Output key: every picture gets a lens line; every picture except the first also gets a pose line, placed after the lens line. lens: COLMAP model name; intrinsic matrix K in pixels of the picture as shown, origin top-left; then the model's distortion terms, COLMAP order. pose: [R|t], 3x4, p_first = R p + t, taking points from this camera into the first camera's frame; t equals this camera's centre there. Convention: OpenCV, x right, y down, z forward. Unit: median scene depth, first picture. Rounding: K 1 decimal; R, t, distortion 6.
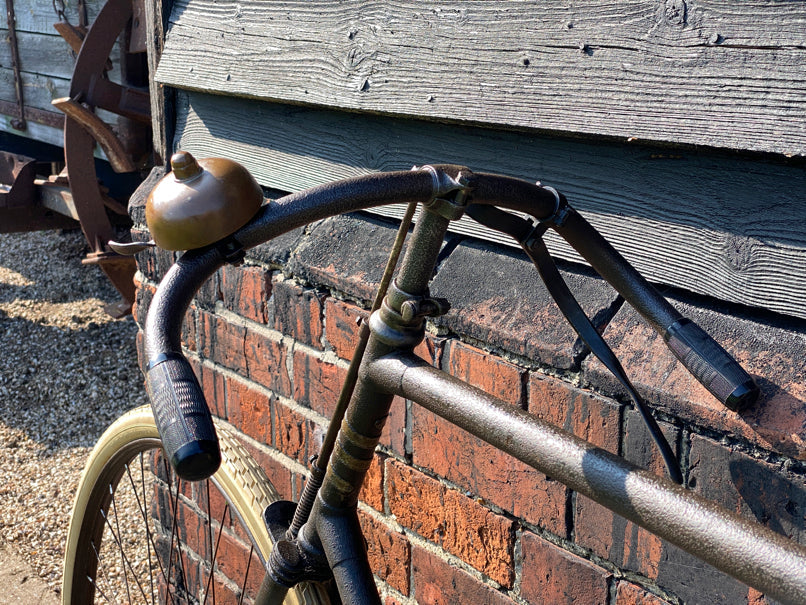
lens RADIAL K [[1221.2, 0, 385.7], [0, 1221.2, 300.6], [0, 0, 1]] dist [0.105734, -0.142305]
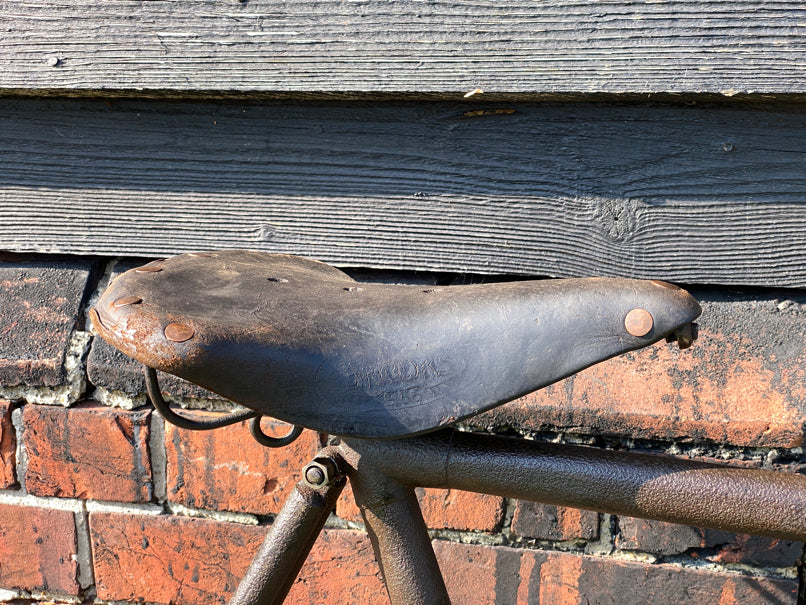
lens RADIAL K [[1232.0, 0, 406.7], [0, 1232.0, 291.3], [0, 0, 1]] dist [0.104241, -0.202714]
pose [[0.725555, -0.197976, 0.659072, -0.301539], [0.173463, 0.979414, 0.103242, -0.083969], [-0.665944, 0.039417, 0.744960, 0.399097]]
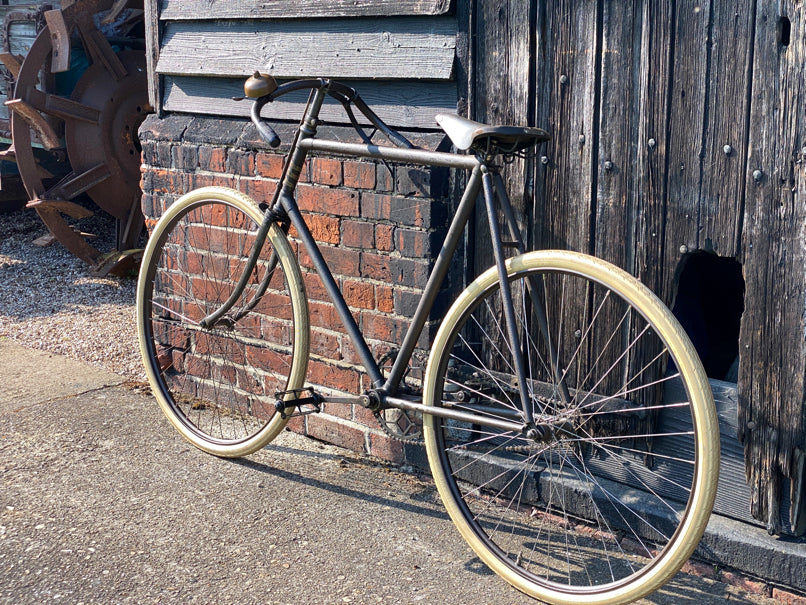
lens RADIAL K [[1205.0, 0, 403.0], [0, 1205.0, 302.5], [0, 0, 1]] dist [0.136155, -0.183592]
pose [[0.973864, -0.039407, 0.223686, -0.380383], [0.048067, 0.998285, -0.033401, 0.470679], [-0.221986, 0.043280, 0.974089, -1.718537]]
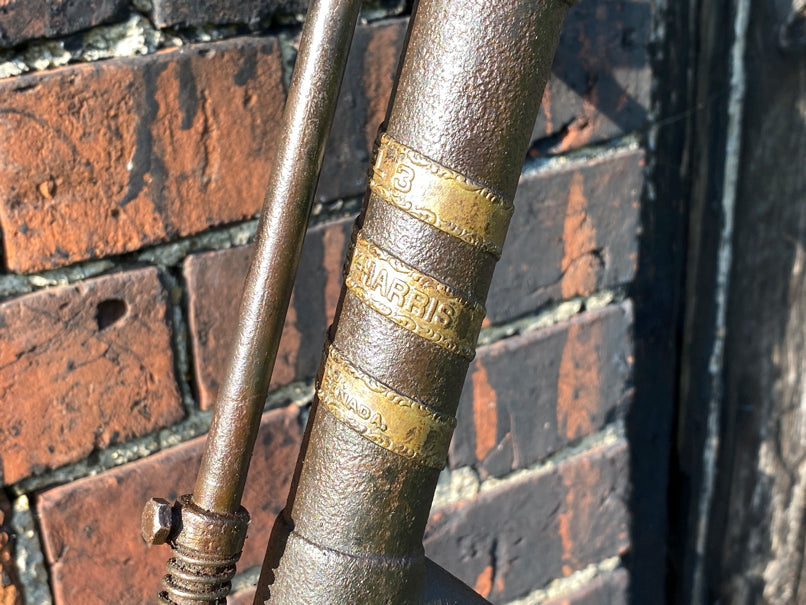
lens RADIAL K [[1227.5, 0, 403.0], [0, 1227.5, 322.0], [0, 0, 1]] dist [0.215615, -0.831511]
pose [[0.046033, -0.413374, 0.909397, -0.228467], [0.299596, 0.874168, 0.382194, 0.014759], [-0.952955, 0.254858, 0.164086, 0.791062]]
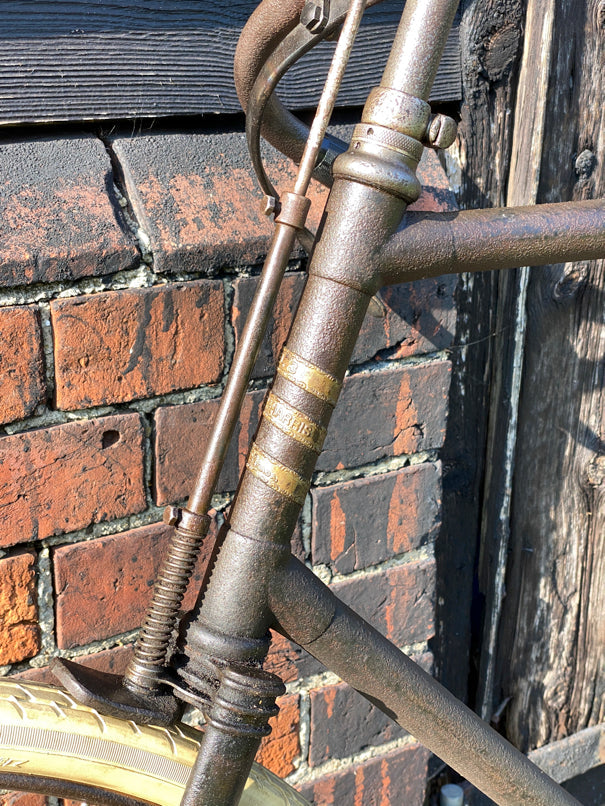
lens RADIAL K [[1232.0, 0, 302.5], [0, 1232.0, 403.0], [0, 0, 1]] dist [0.104241, -0.202714]
pose [[0.058331, -0.325889, 0.943607, -0.472124], [0.238510, 0.922392, 0.303818, -0.054908], [-0.969387, 0.207337, 0.131532, 0.756978]]
